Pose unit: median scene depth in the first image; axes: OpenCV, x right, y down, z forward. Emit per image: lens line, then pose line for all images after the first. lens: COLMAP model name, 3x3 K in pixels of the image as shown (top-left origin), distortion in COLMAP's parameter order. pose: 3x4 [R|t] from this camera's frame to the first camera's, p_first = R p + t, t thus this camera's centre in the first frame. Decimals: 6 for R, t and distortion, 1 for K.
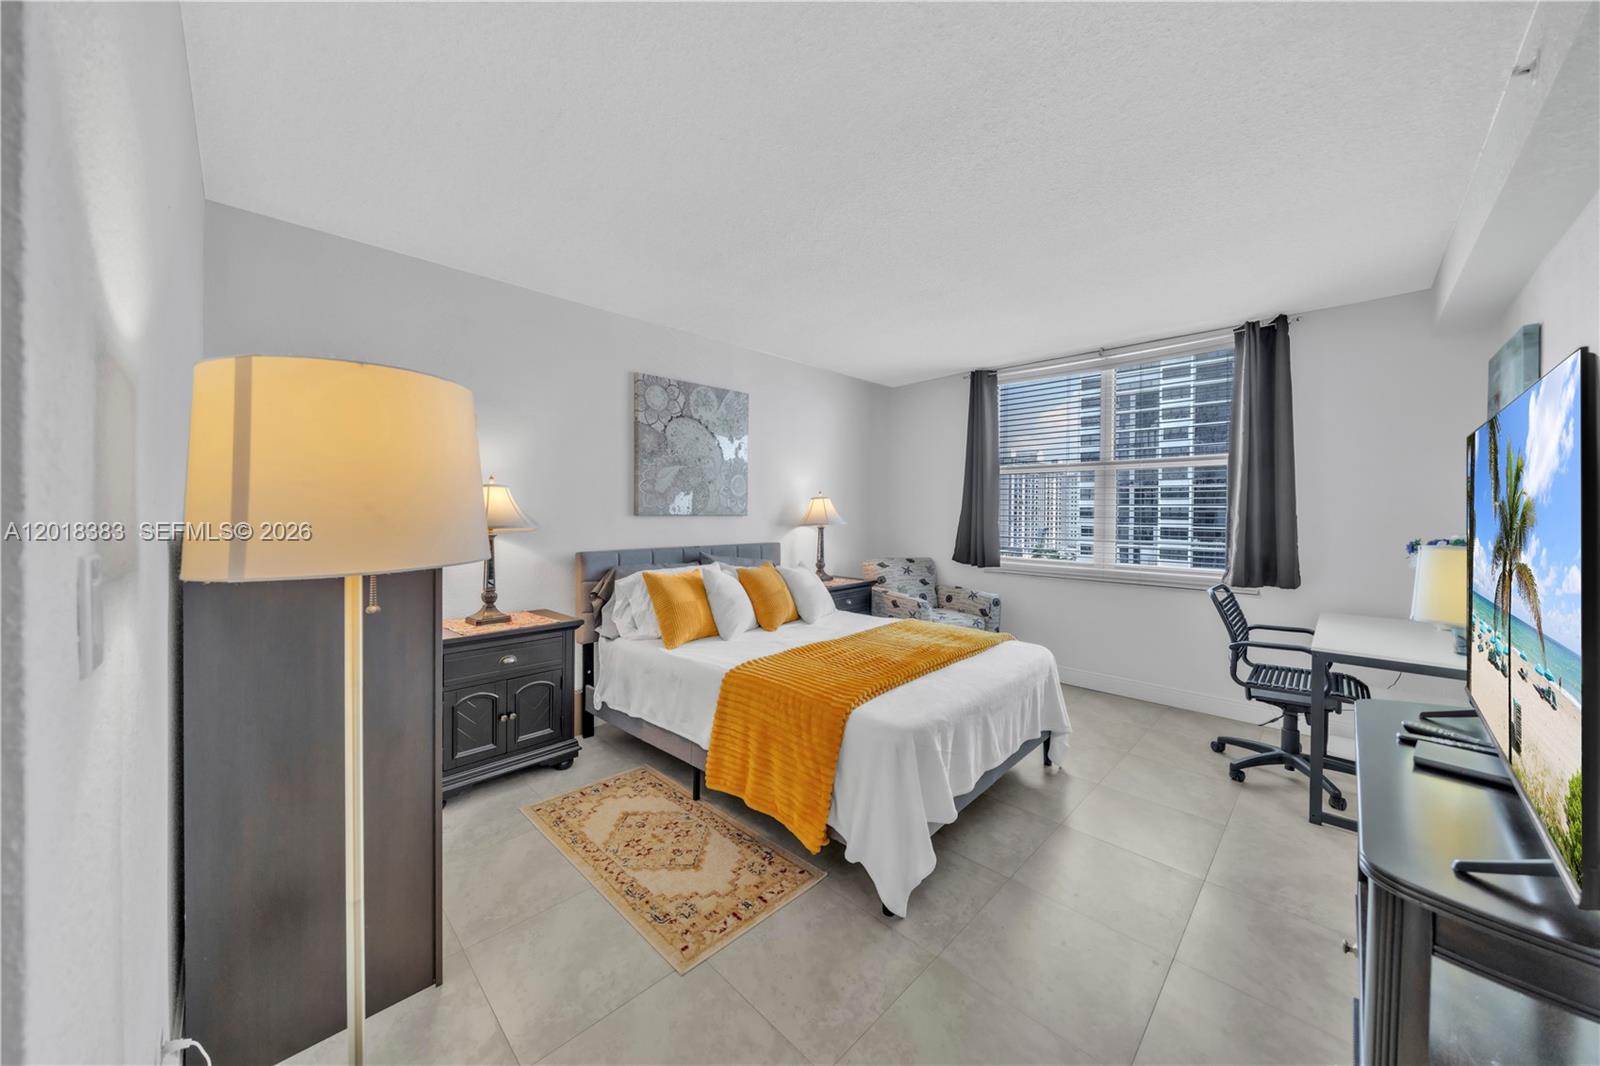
lens RADIAL K [[555.3, 0, 798.3], [0, 555.3, 536.5], [0, 0, 1]] dist [-0.000578, -0.000054]
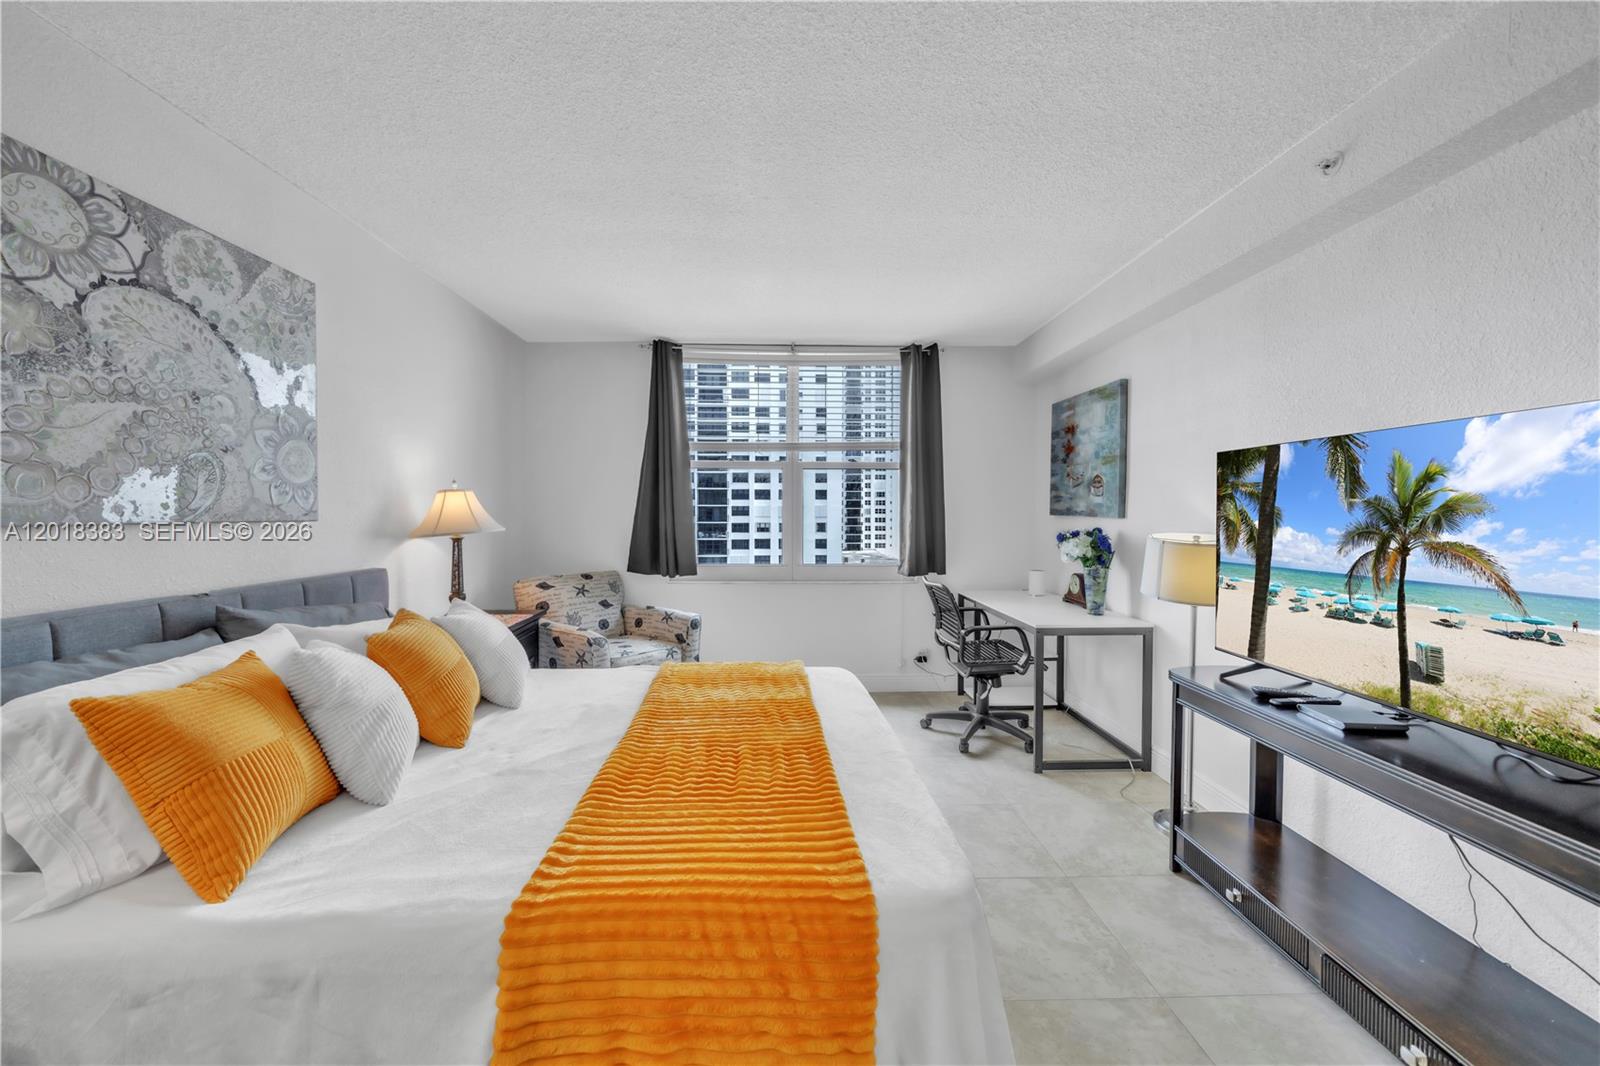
lens RADIAL K [[551.0, 0, 800.0], [0, 551.0, 533.0], [0, 0, 1]] dist [-0.000125, -0.000114]
pose [[0.692523, -0.034264, 0.720582, -0.167836], [0.035103, 0.999289, 0.013780, -0.019997], [-0.720541, 0.015751, 0.693233, 0.360383]]
